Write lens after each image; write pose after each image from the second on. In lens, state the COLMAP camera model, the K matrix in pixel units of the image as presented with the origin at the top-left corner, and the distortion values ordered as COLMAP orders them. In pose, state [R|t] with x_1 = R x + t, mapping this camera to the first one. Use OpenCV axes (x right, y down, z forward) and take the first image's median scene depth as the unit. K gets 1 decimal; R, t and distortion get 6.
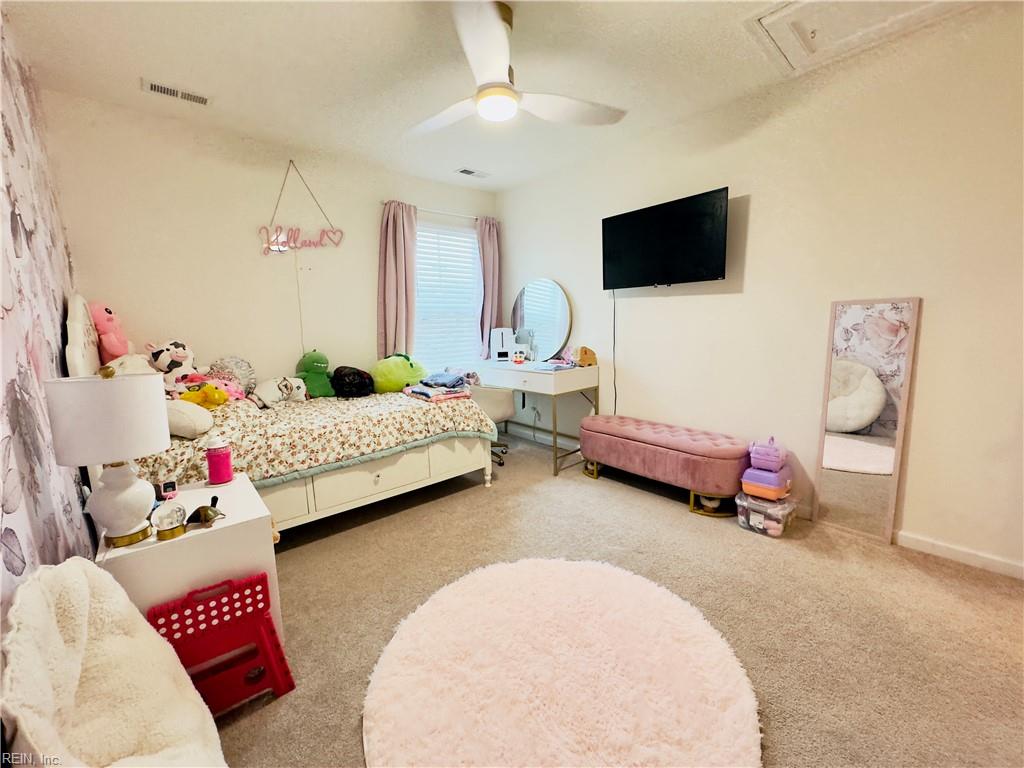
lens RADIAL K [[409.7, 0, 512.0], [0, 409.7, 384.0], [0, 0, 1]] dist [0.005709, 0.000062]
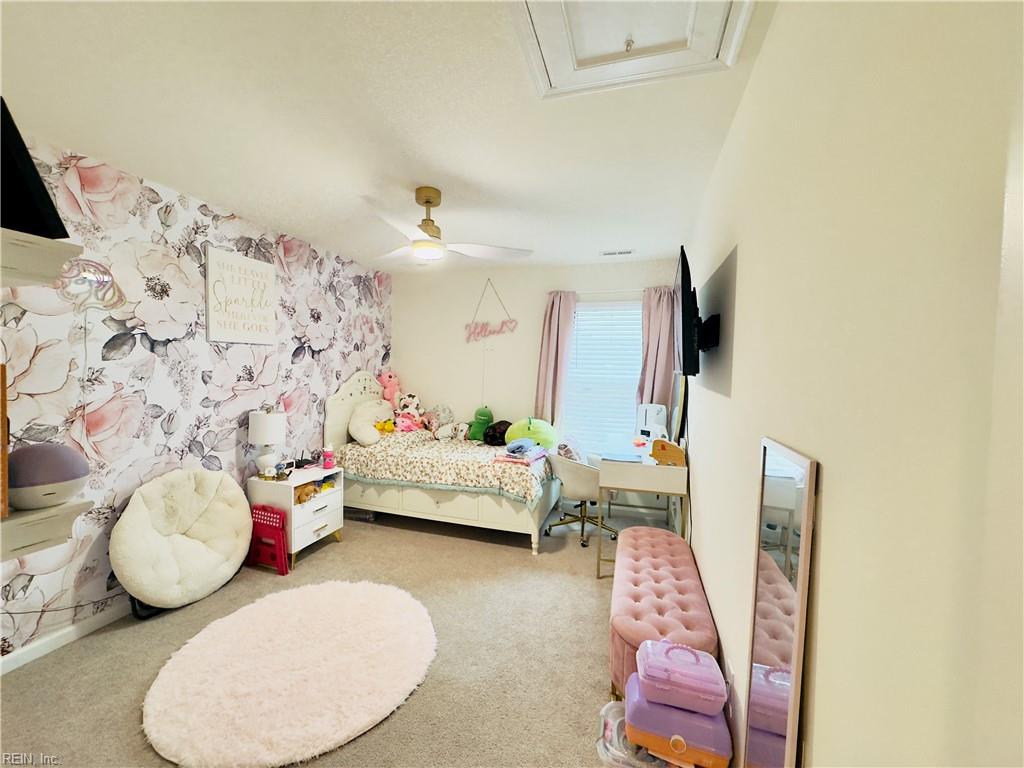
lens RADIAL K [[409.7, 0, 512.0], [0, 409.7, 384.0], [0, 0, 1]] dist [0.005709, 0.000062]
pose [[0.519575, 0.070288, -0.851529, 0.844904], [-0.163193, 0.986427, -0.018152, -0.164916], [0.838696, 0.148395, 0.523993, 0.371330]]
